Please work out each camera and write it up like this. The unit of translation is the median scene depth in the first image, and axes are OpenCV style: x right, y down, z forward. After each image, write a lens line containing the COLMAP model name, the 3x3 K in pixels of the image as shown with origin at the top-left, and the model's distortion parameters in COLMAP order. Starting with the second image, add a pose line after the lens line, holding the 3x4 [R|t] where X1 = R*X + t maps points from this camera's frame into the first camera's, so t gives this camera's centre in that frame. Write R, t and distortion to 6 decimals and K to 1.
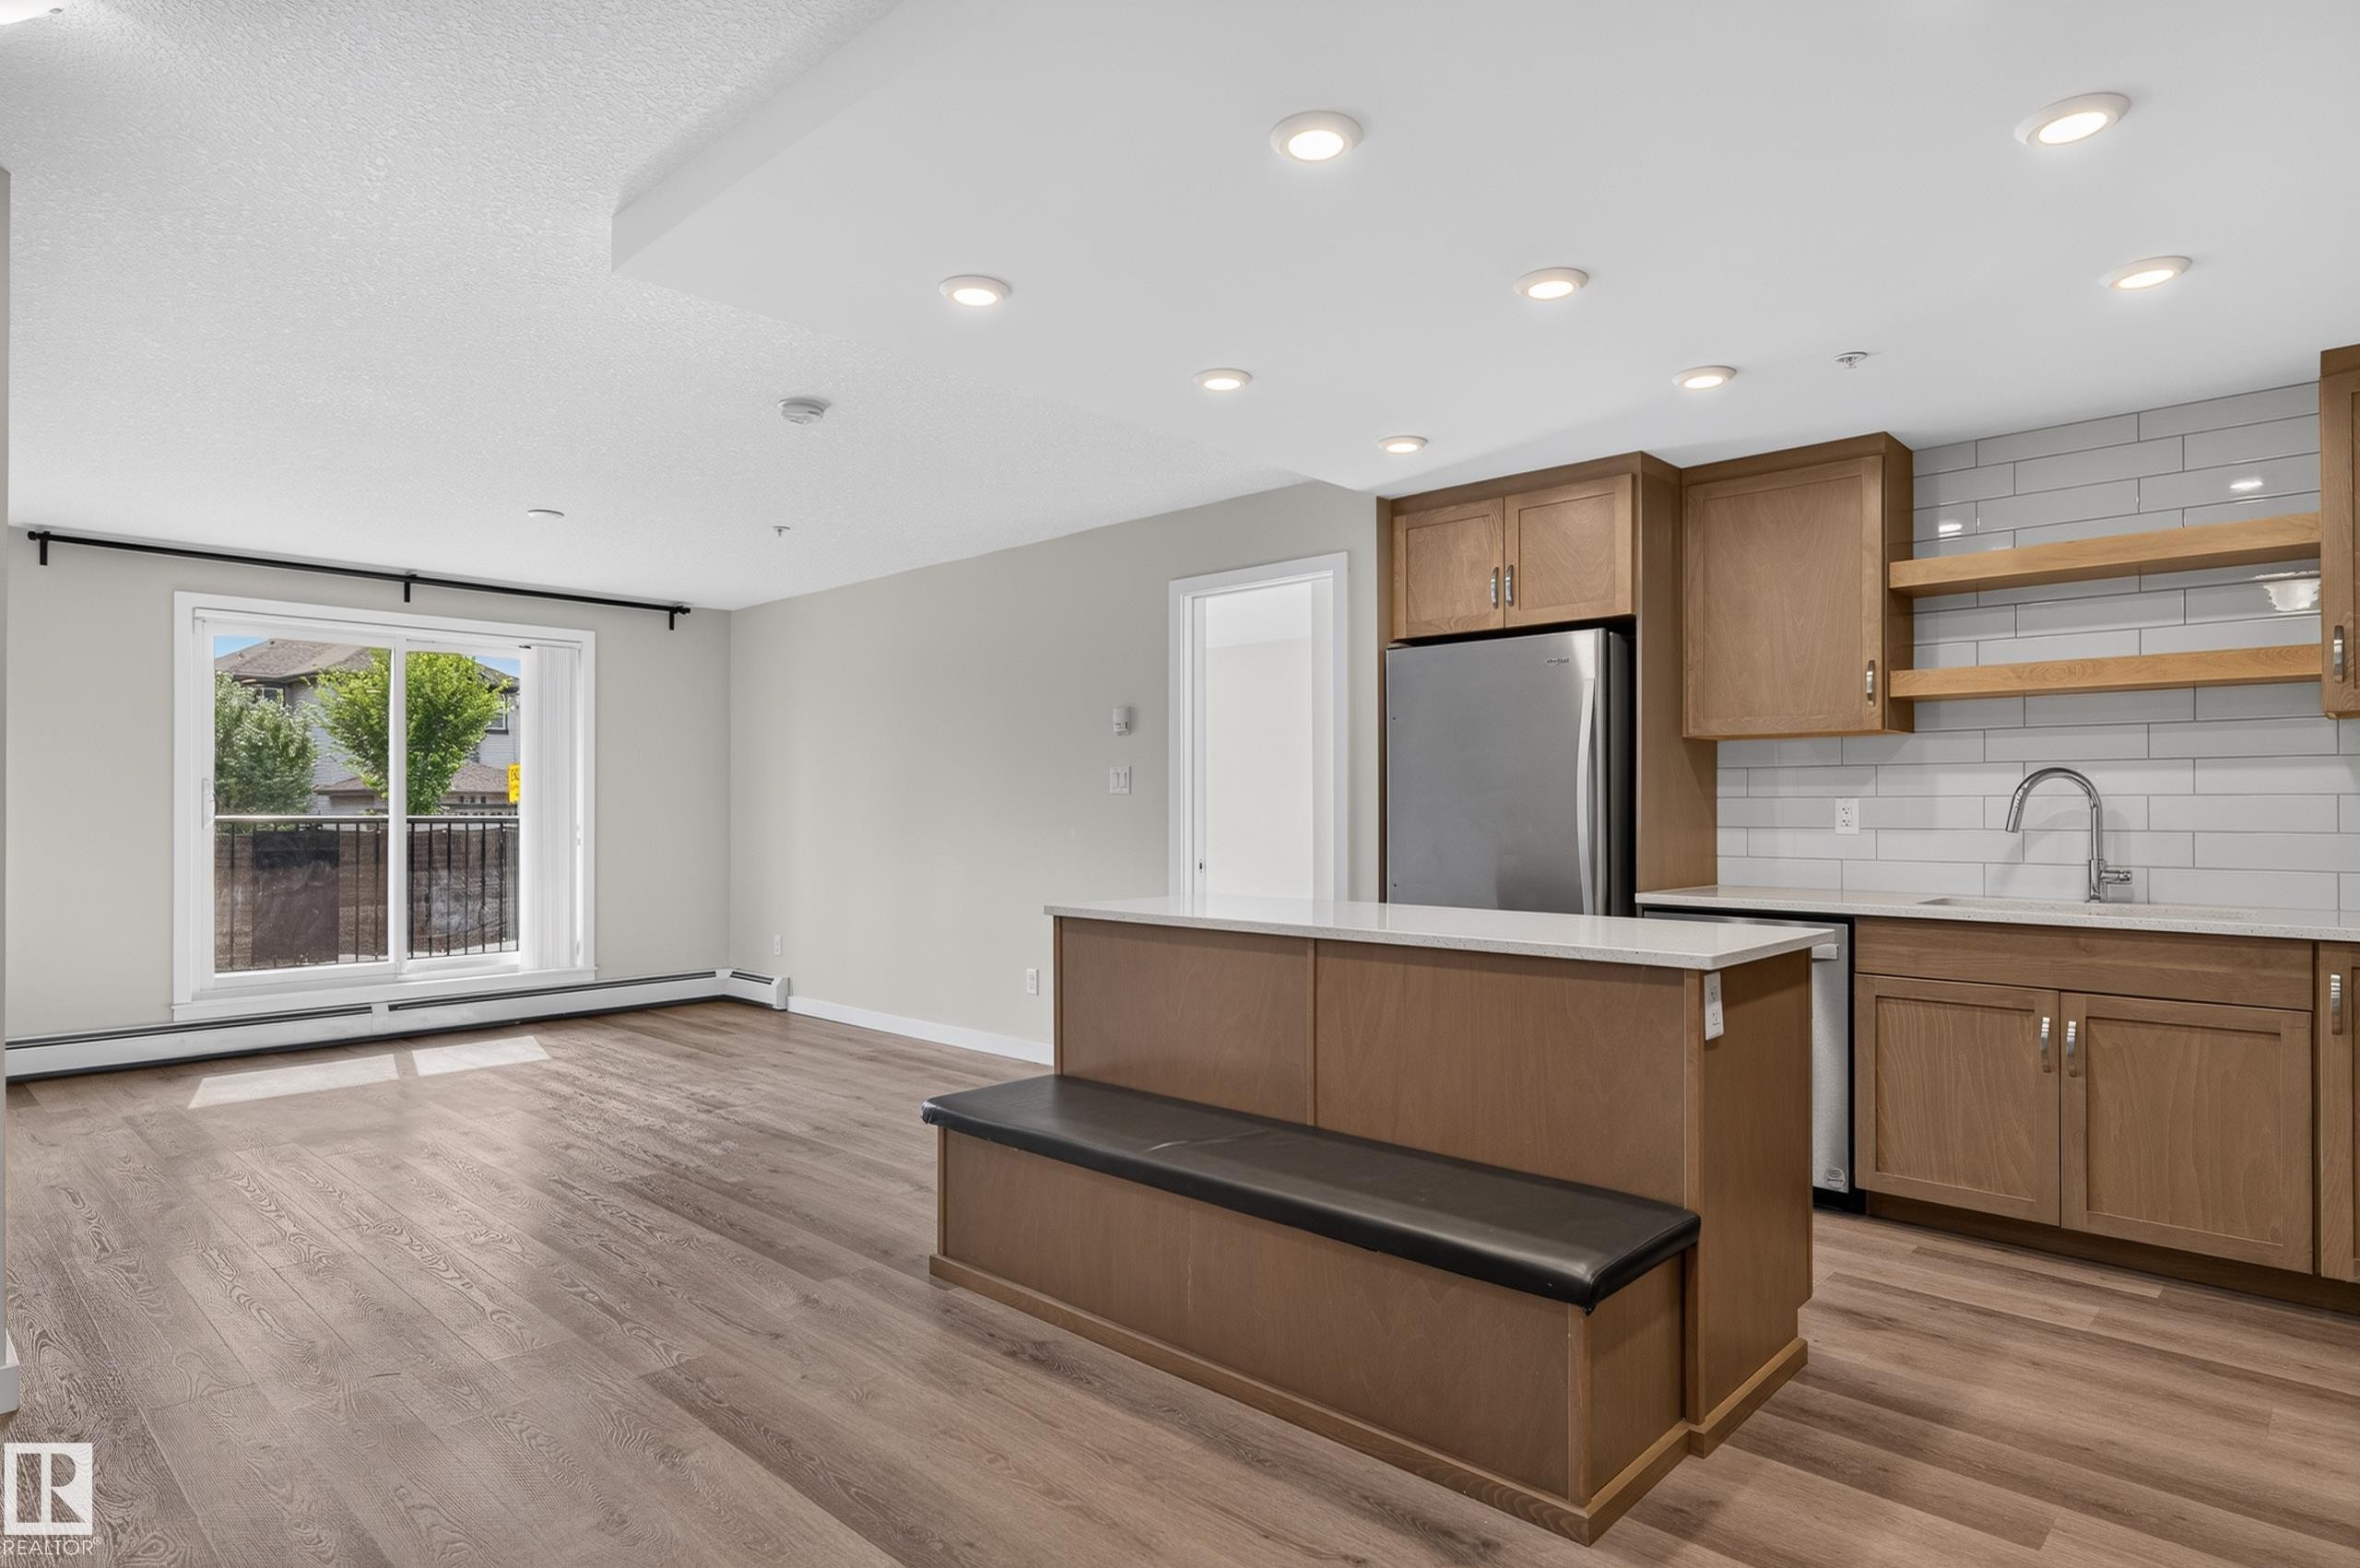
lens RADIAL K [[1286.5, 0, 1179.2], [0, 1286.5, 802.9], [0, 0, 1]] dist [-0.000472, -0.000717]
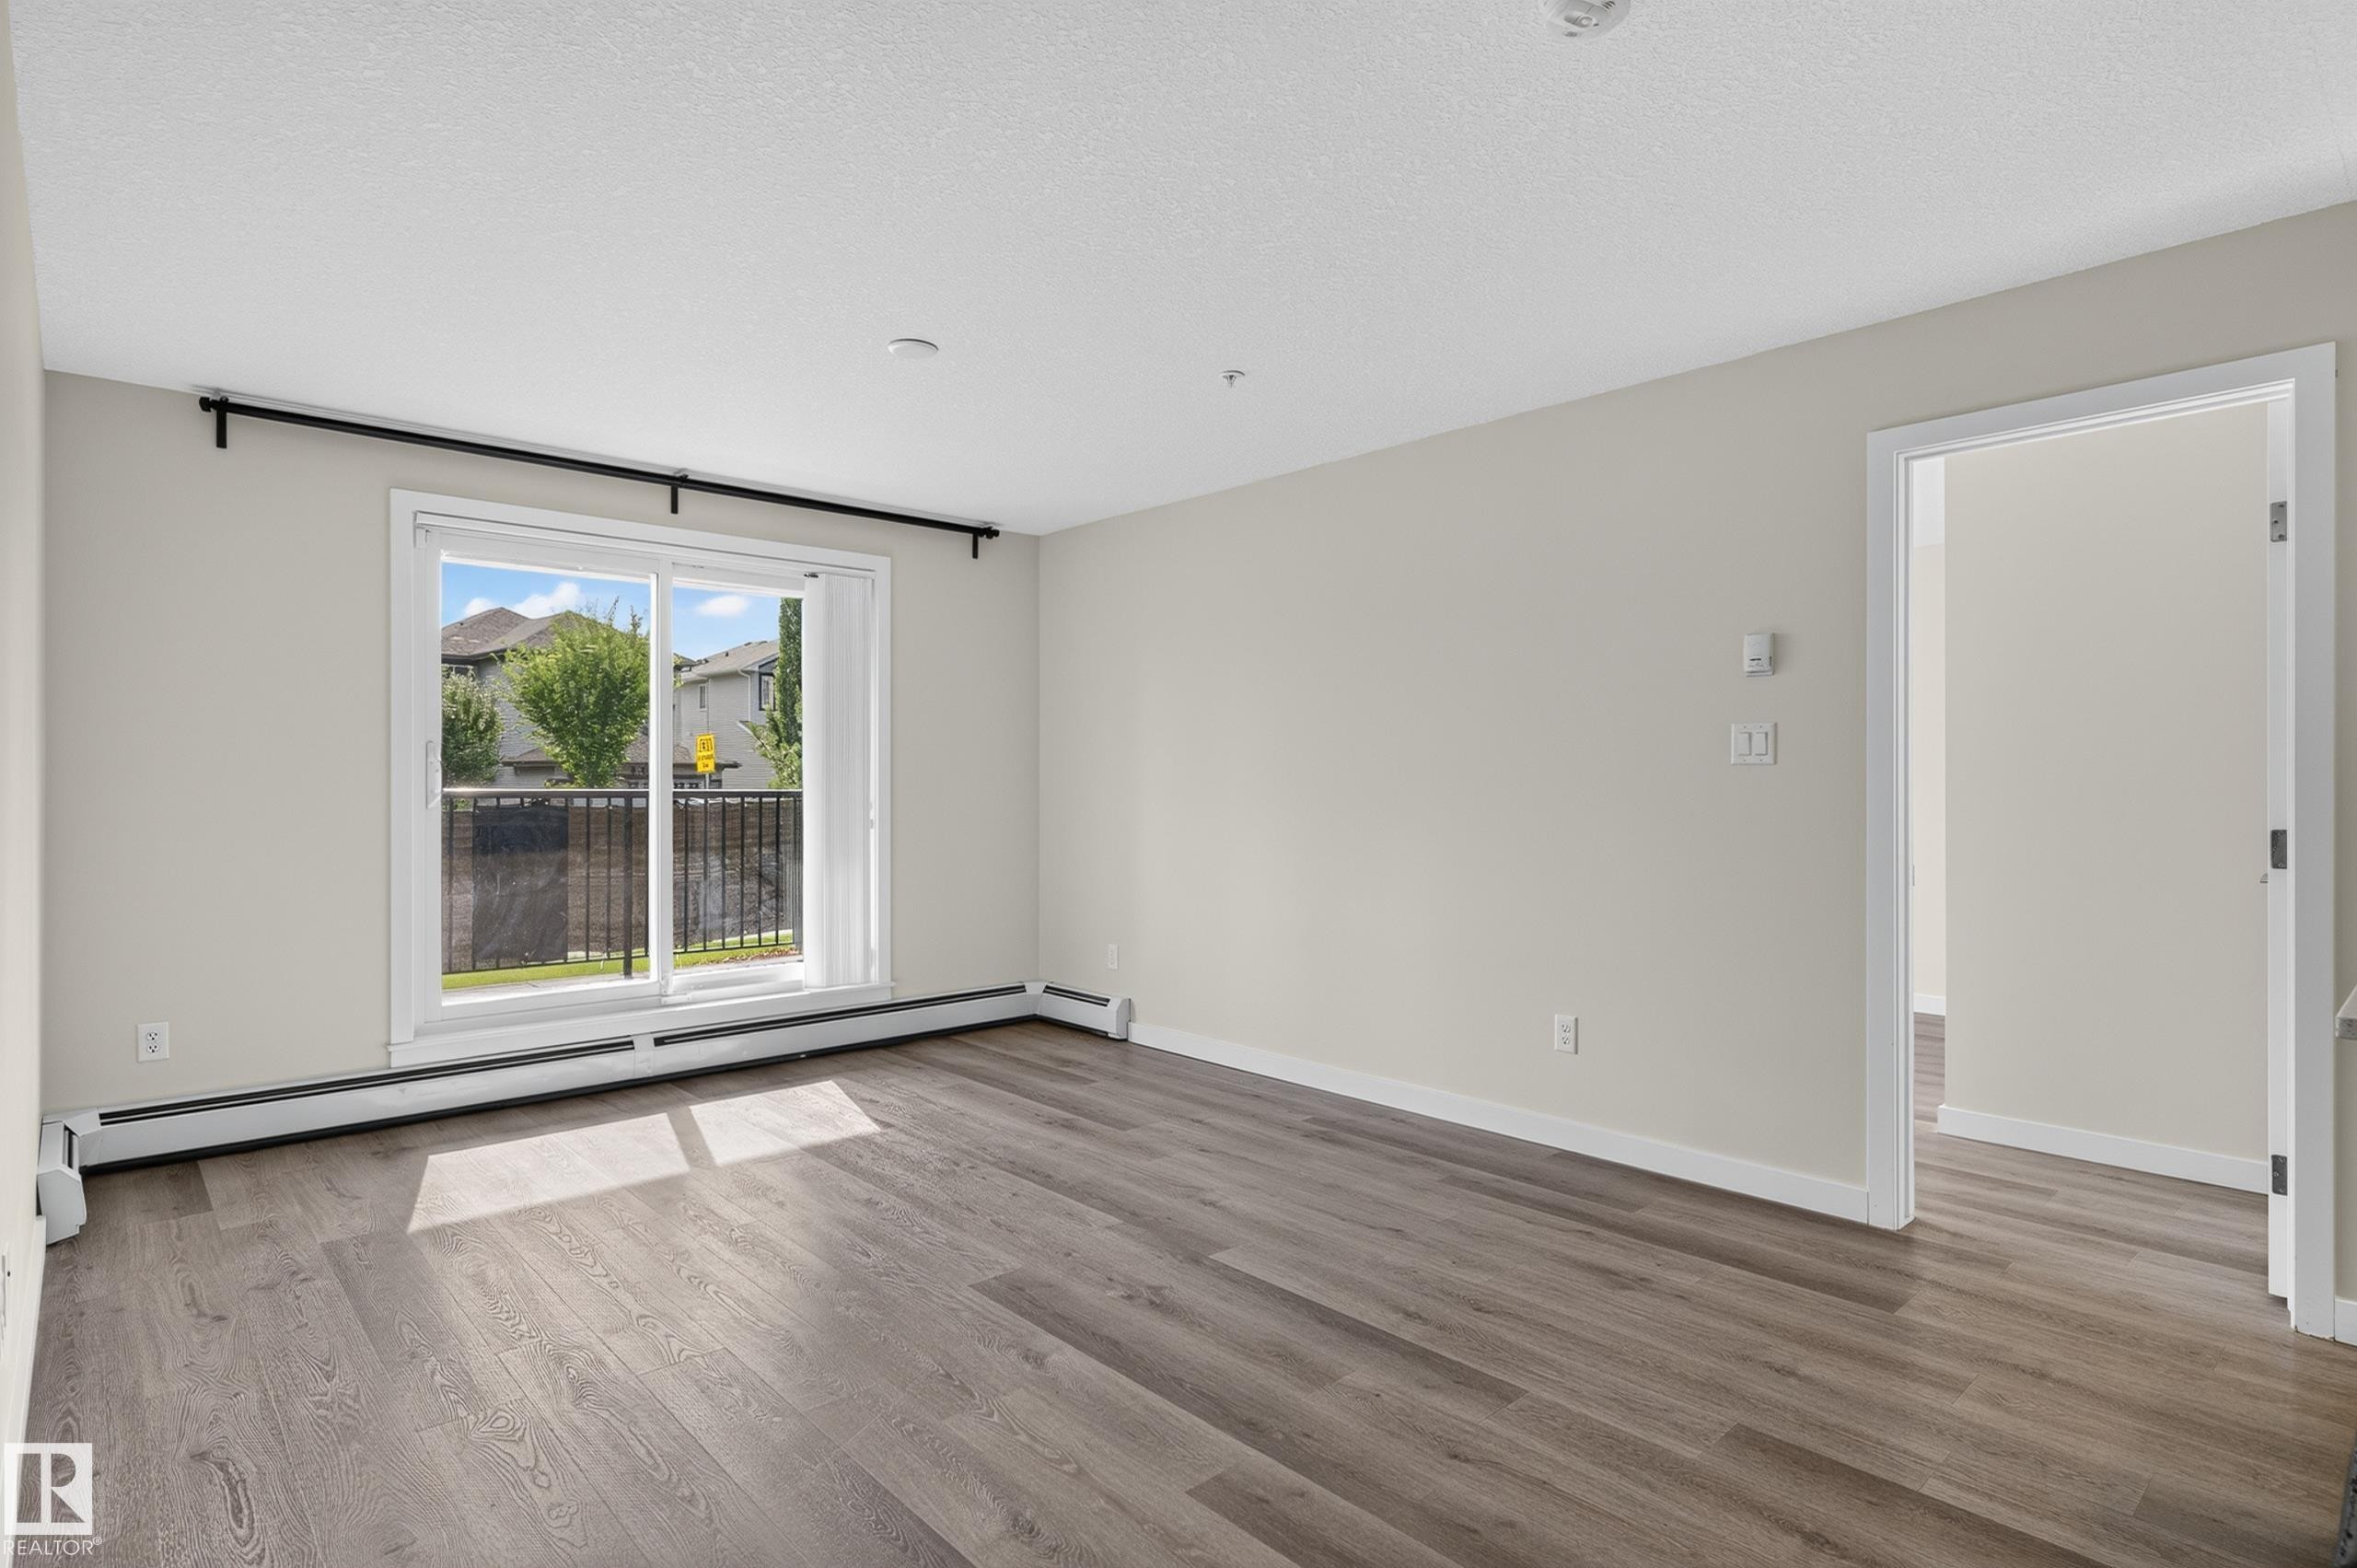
lens RADIAL K [[1207.2, 0, 1178.5], [0, 1207.2, 784.0], [0, 0, 1]] dist [-0.002521, 0.000042]
pose [[0.997178, 0.002737, -0.075017, -0.350038], [-0.002165, 0.999968, 0.007712, -0.000848], [0.075036, -0.007528, 0.997152, 0.431175]]
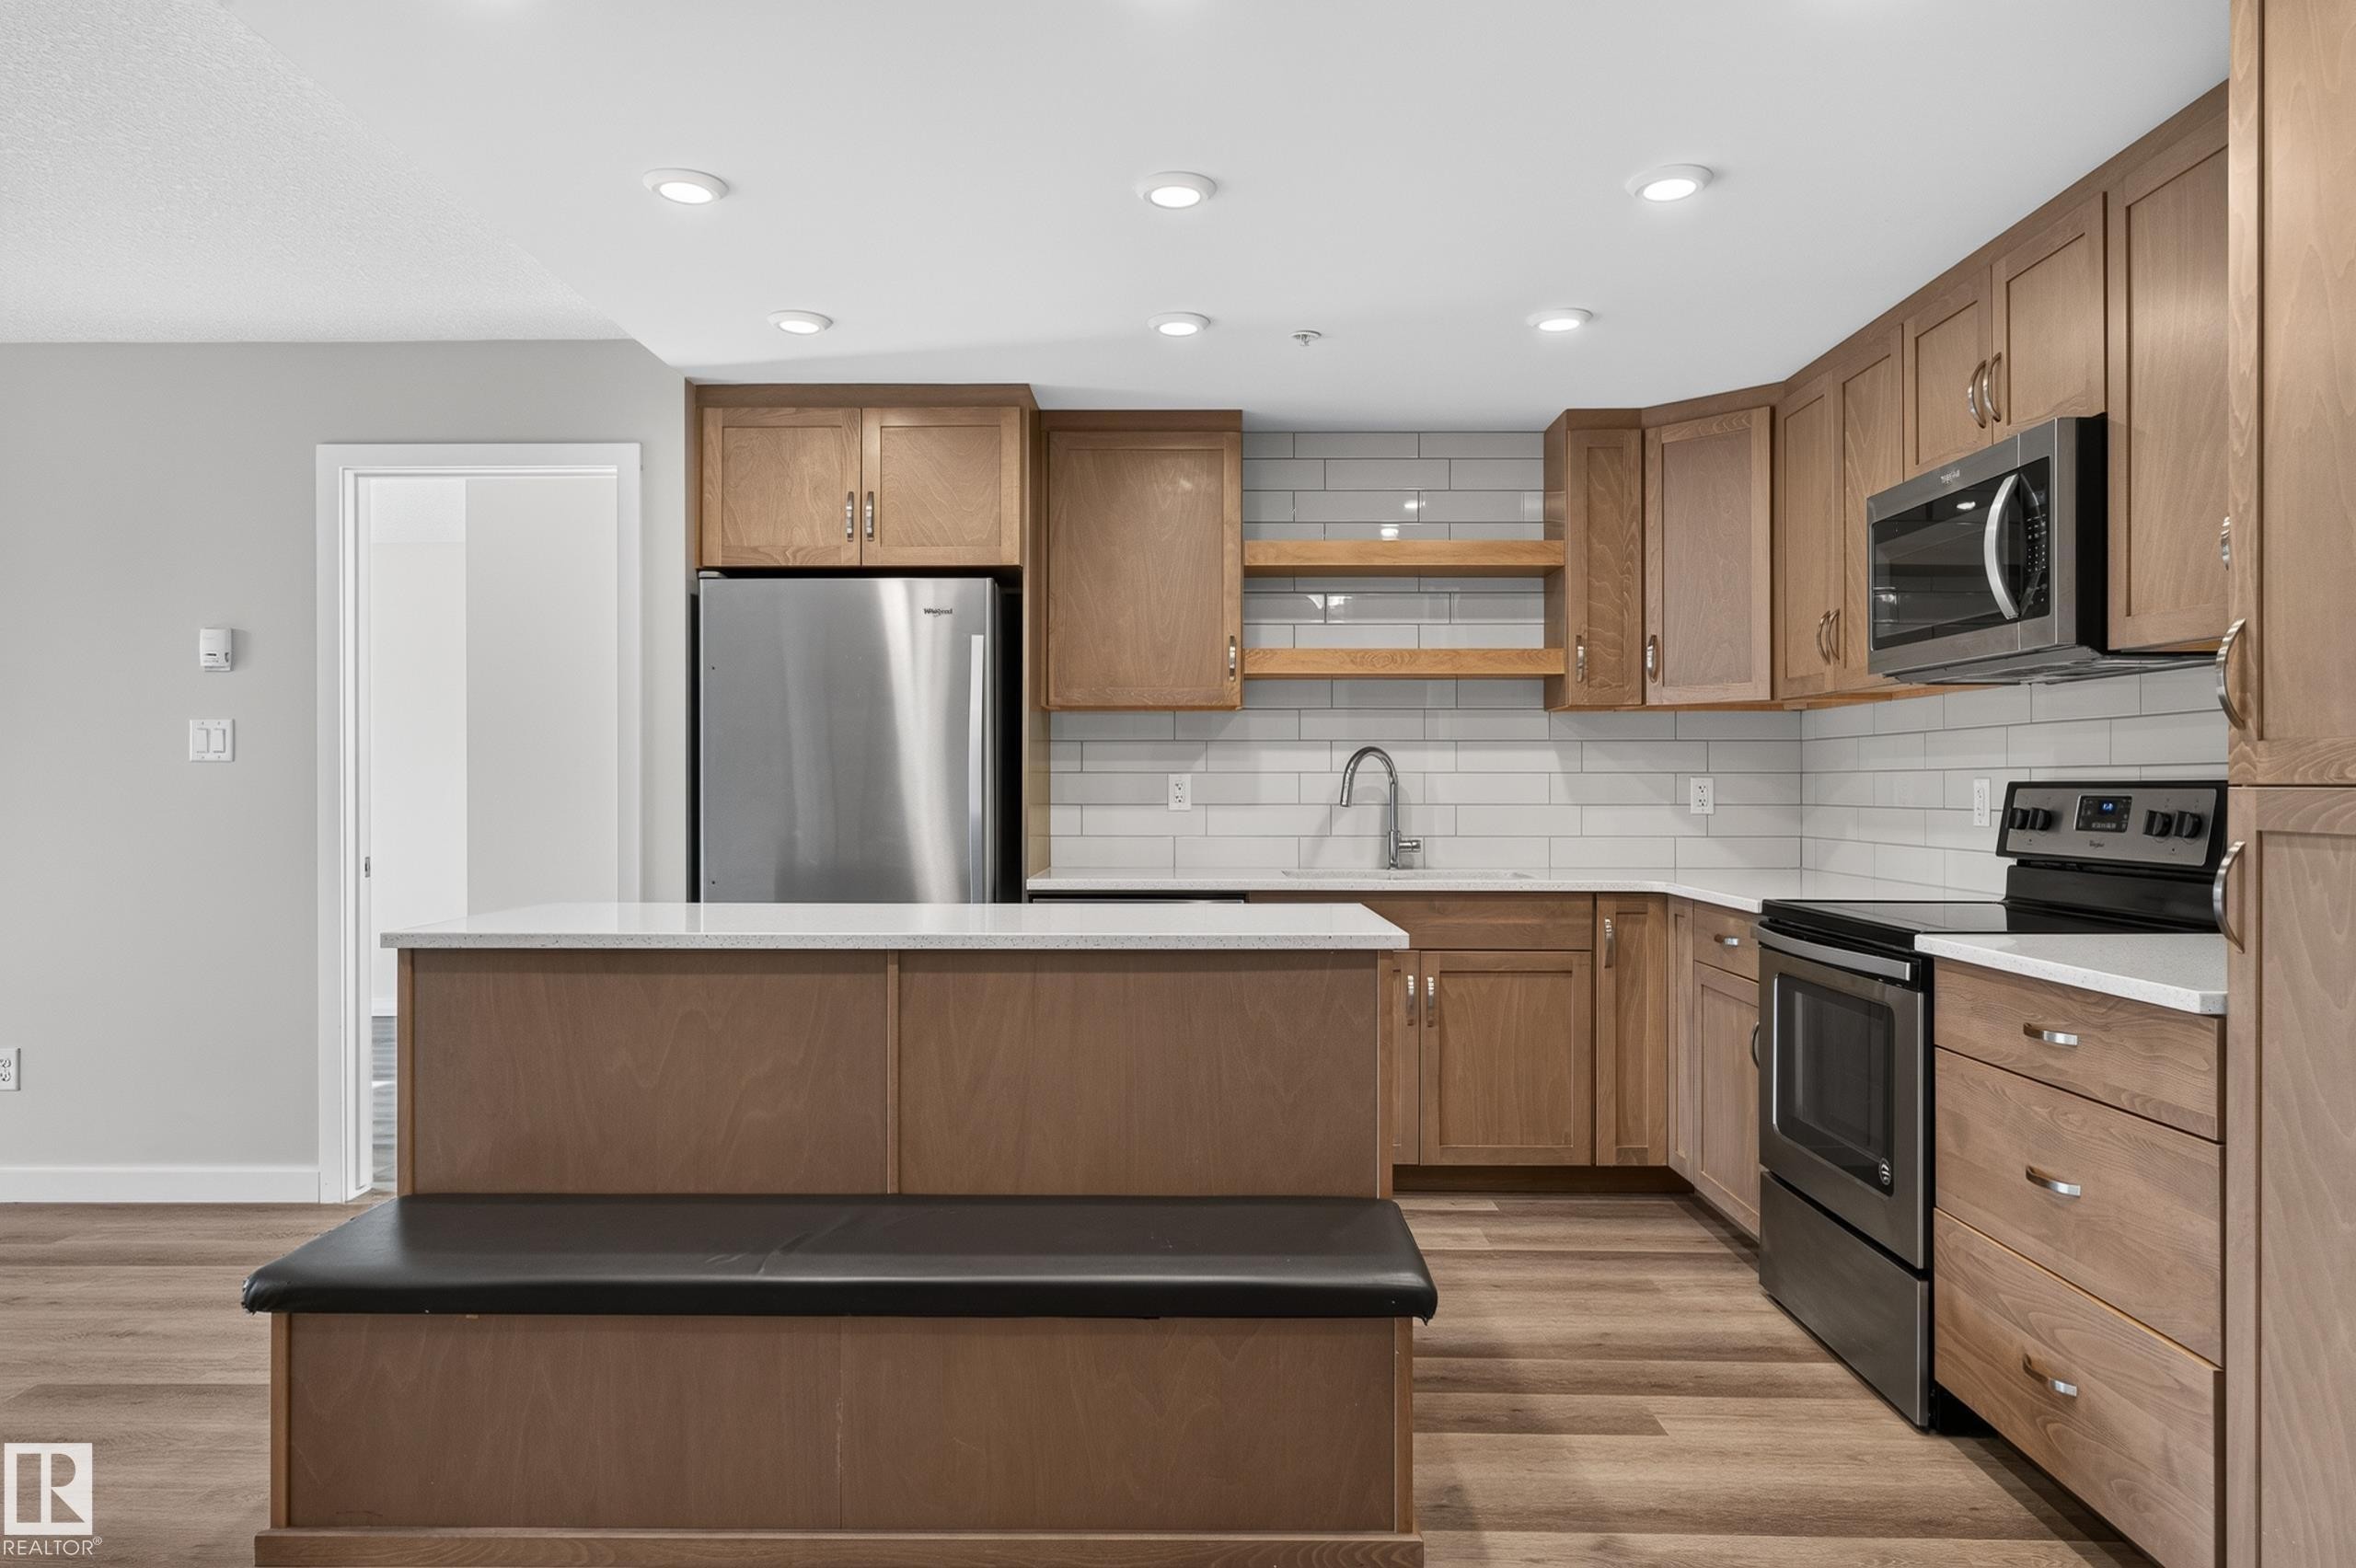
lens RADIAL K [[1502.7, 0, 1175.8], [0, 1502.7, 789.4], [0, 0, 1]] dist [-0.004907, 0.000405]
pose [[0.734018, -0.000655, 0.679129, -0.240699], [-0.003001, 0.999987, 0.004208, 0.003074], [-0.679123, -0.005127, 0.734007, 0.142929]]
